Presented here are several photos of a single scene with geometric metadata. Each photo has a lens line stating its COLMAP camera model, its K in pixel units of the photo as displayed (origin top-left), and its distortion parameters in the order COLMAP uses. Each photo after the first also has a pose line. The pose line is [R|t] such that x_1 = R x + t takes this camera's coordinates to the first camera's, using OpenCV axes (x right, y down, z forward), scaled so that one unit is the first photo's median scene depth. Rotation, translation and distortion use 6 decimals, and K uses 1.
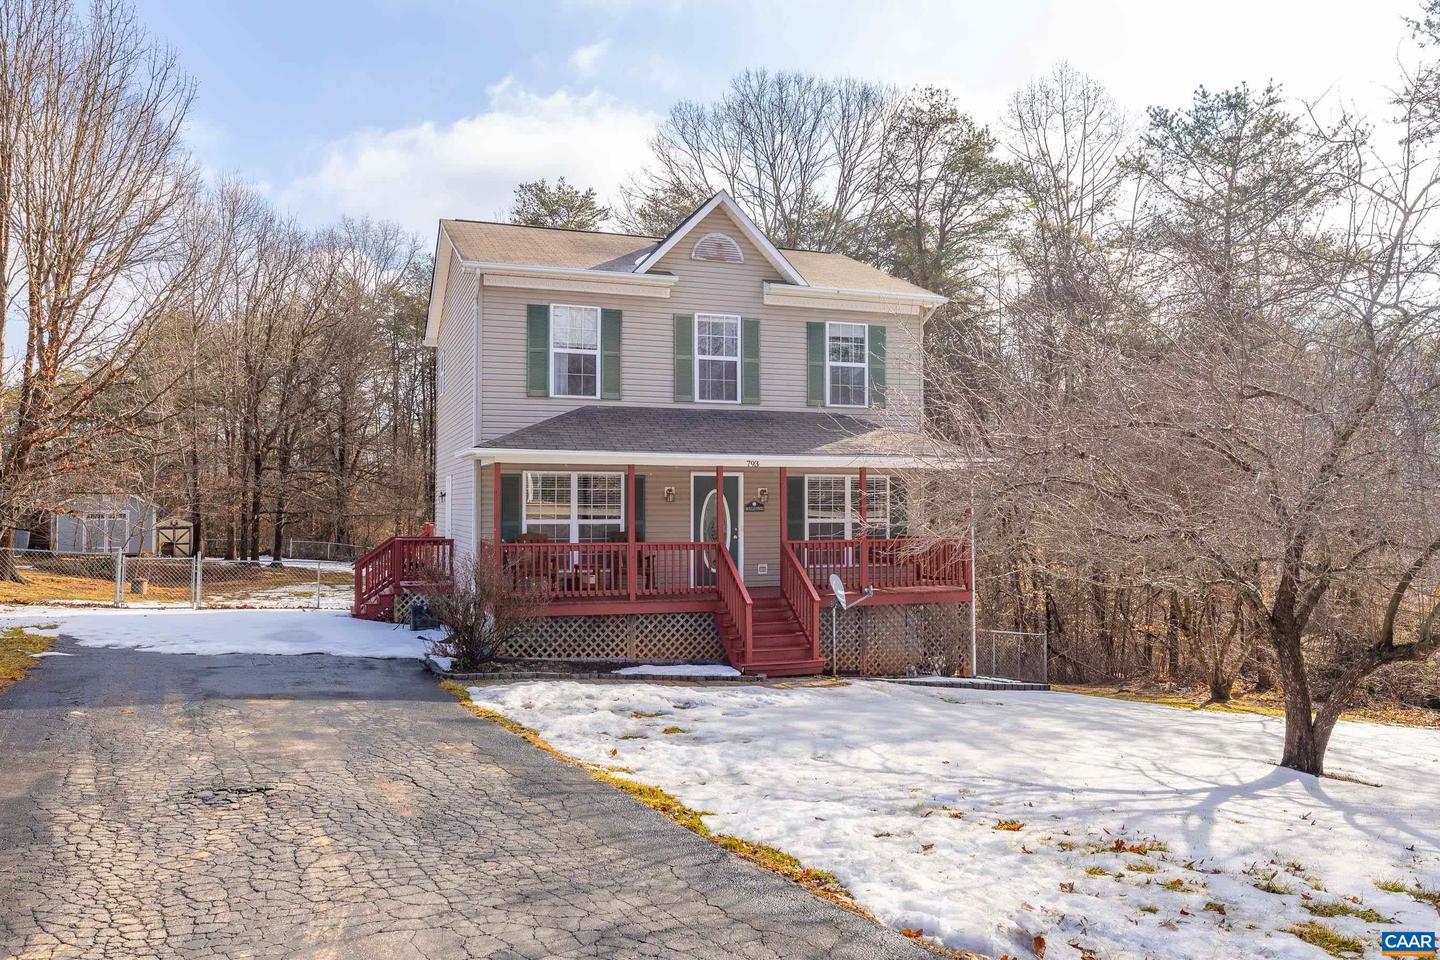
lens RADIAL K [[1017.3, 0, 720.0], [0, 1017.3, 480.0], [0, 0, 1]] dist [-0.003949, -0.003354]
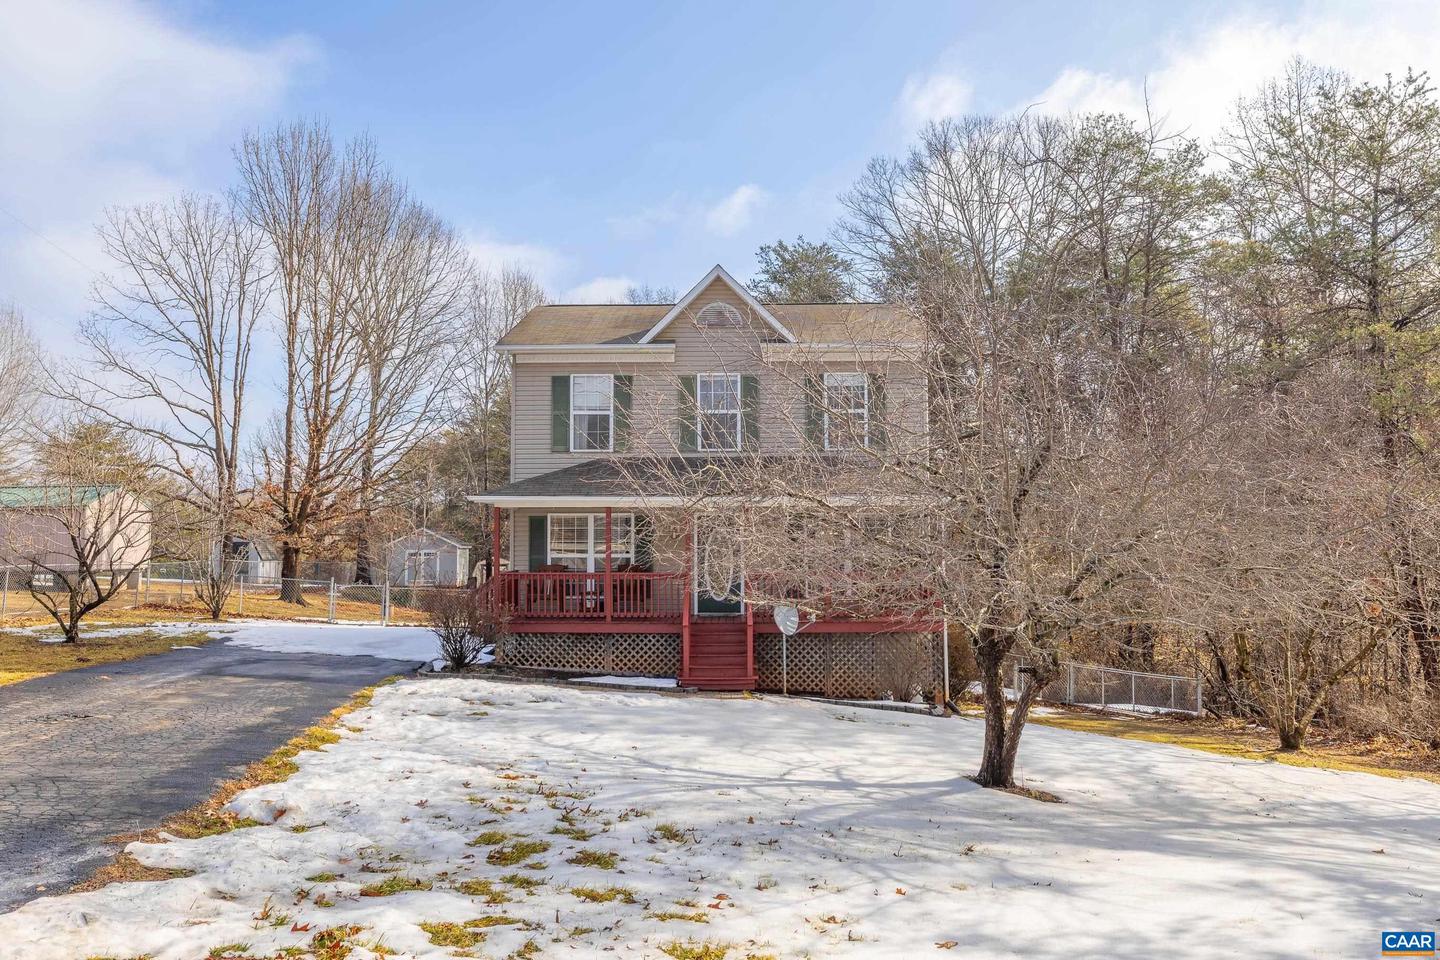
lens RADIAL K [[1017.3, 0, 720.0], [0, 1017.3, 480.0], [0, 0, 1]] dist [-0.003949, -0.003354]
pose [[0.941474, -0.024787, -0.336173, 0.405926], [0.011406, 0.999064, -0.041721, 0.004270], [0.336893, 0.035445, 0.940876, -0.071911]]
